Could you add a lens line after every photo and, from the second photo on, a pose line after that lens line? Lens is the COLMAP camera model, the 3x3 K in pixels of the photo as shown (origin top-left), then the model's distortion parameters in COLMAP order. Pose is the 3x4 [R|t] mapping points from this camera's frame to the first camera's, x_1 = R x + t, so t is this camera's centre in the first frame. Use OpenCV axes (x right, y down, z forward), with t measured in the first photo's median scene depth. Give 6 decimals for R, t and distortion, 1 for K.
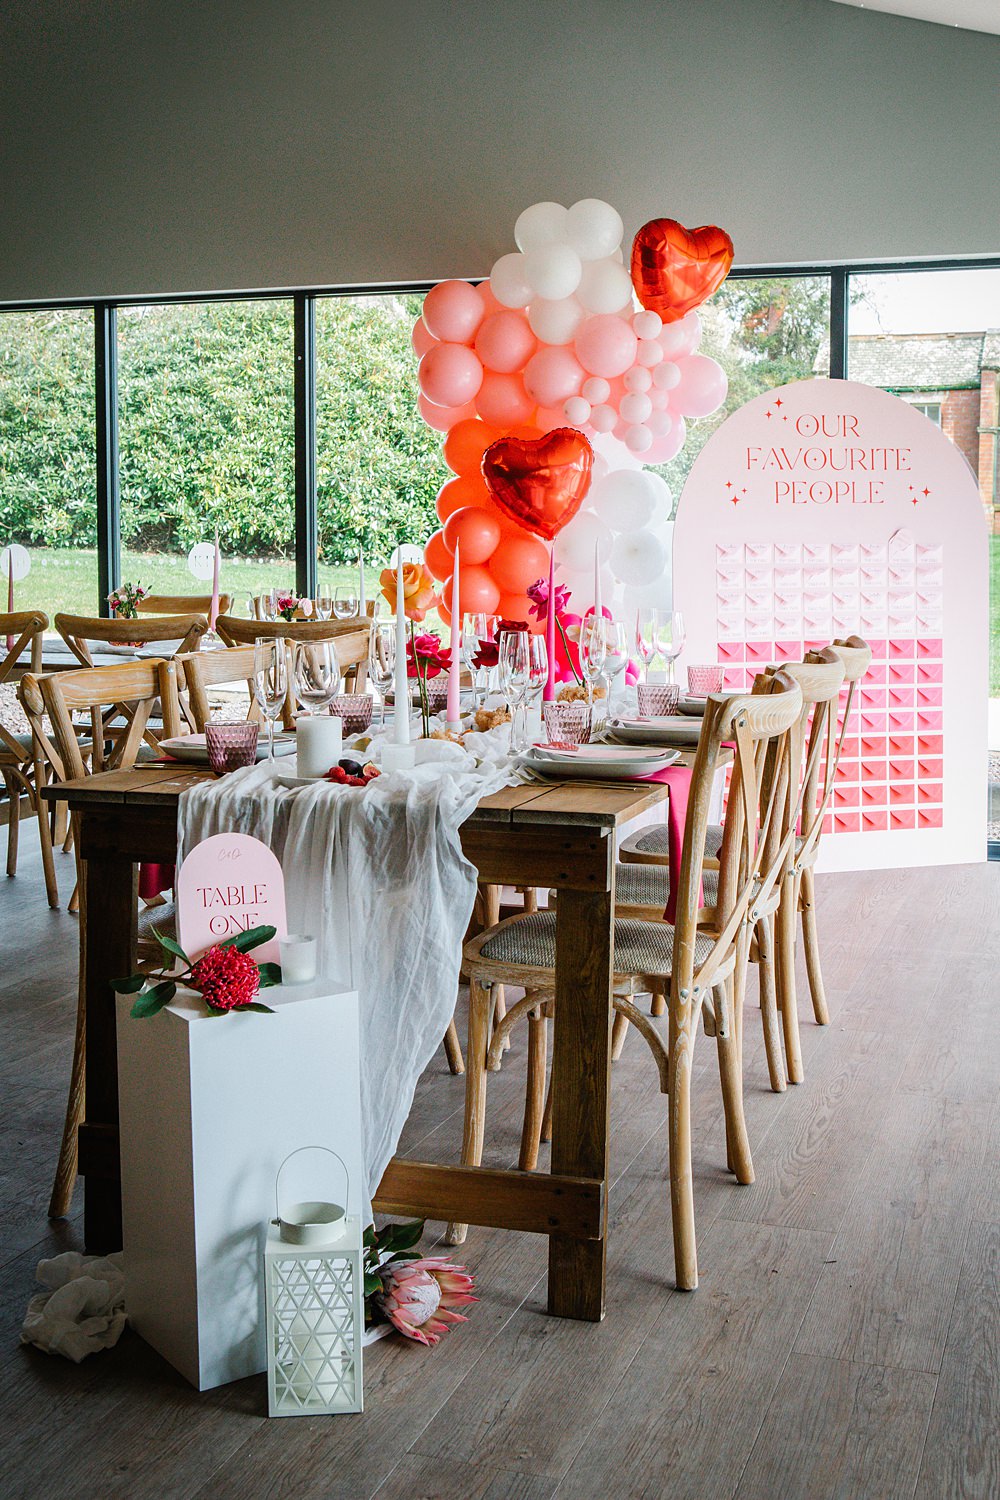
lens RADIAL K [[1649.7, 0, 570.7], [0, 1649.7, 675.1], [0, 0, 1]] dist [0.015711, 0.013629]
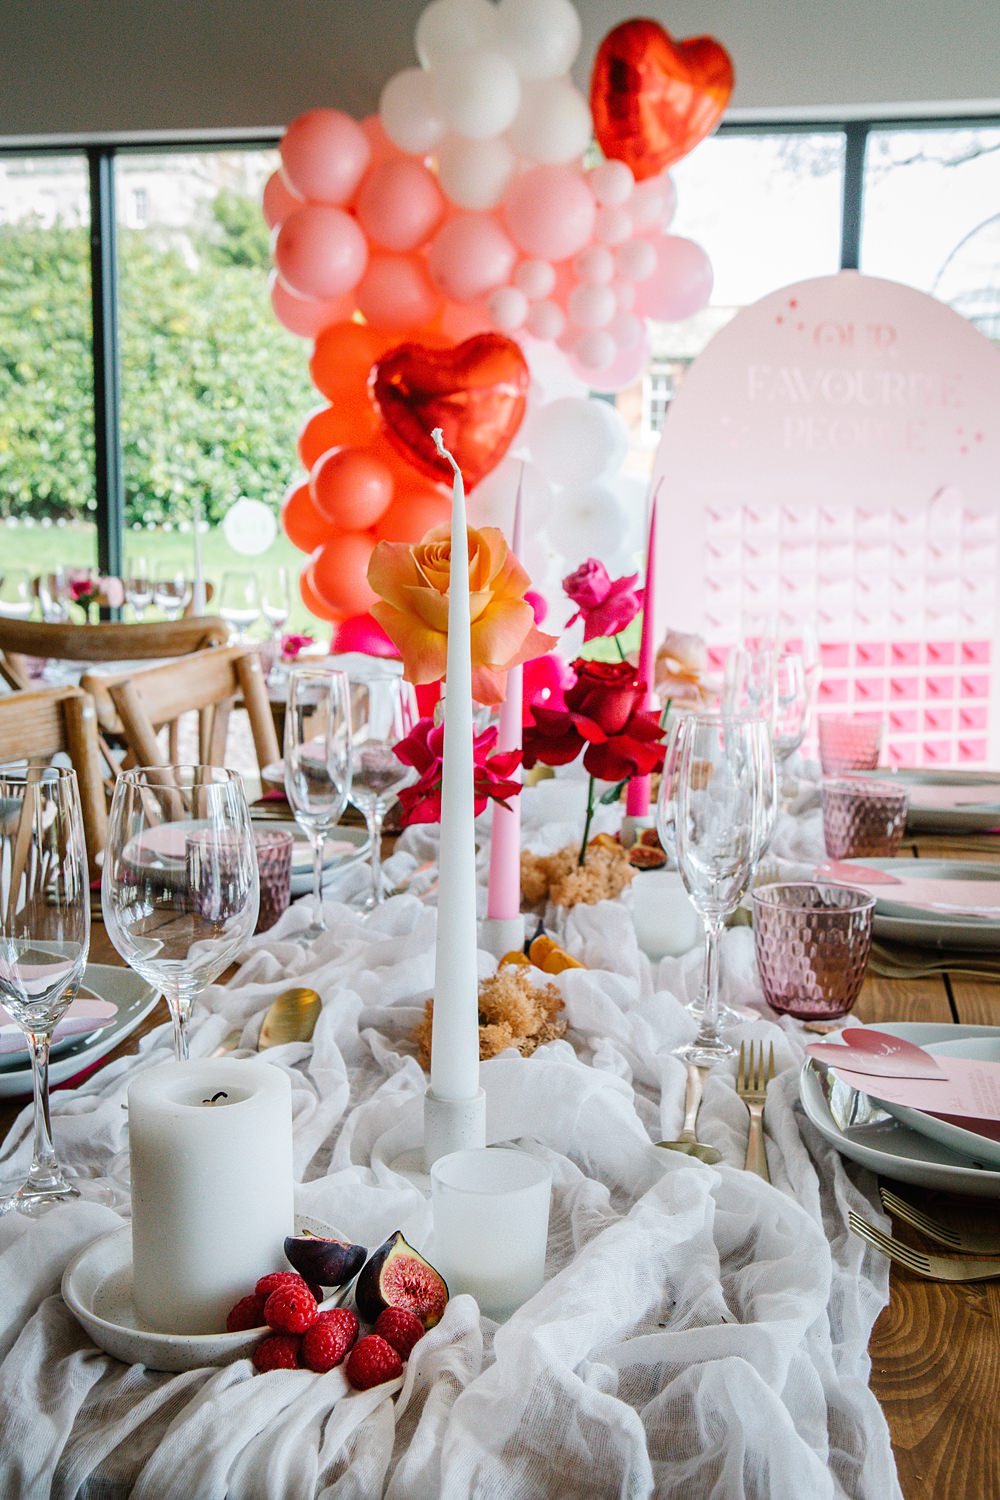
lens RADIAL K [[1560.6, 0, 500.0], [0, 1560.6, 750.0], [0, 0, 1]] dist [0.005590, 0.006509]
pose [[0.995952, -0.001400, 0.089875, -0.057246], [-0.005041, 0.997436, 0.071392, -0.021787], [-0.089745, -0.071556, 0.993391, 0.331108]]
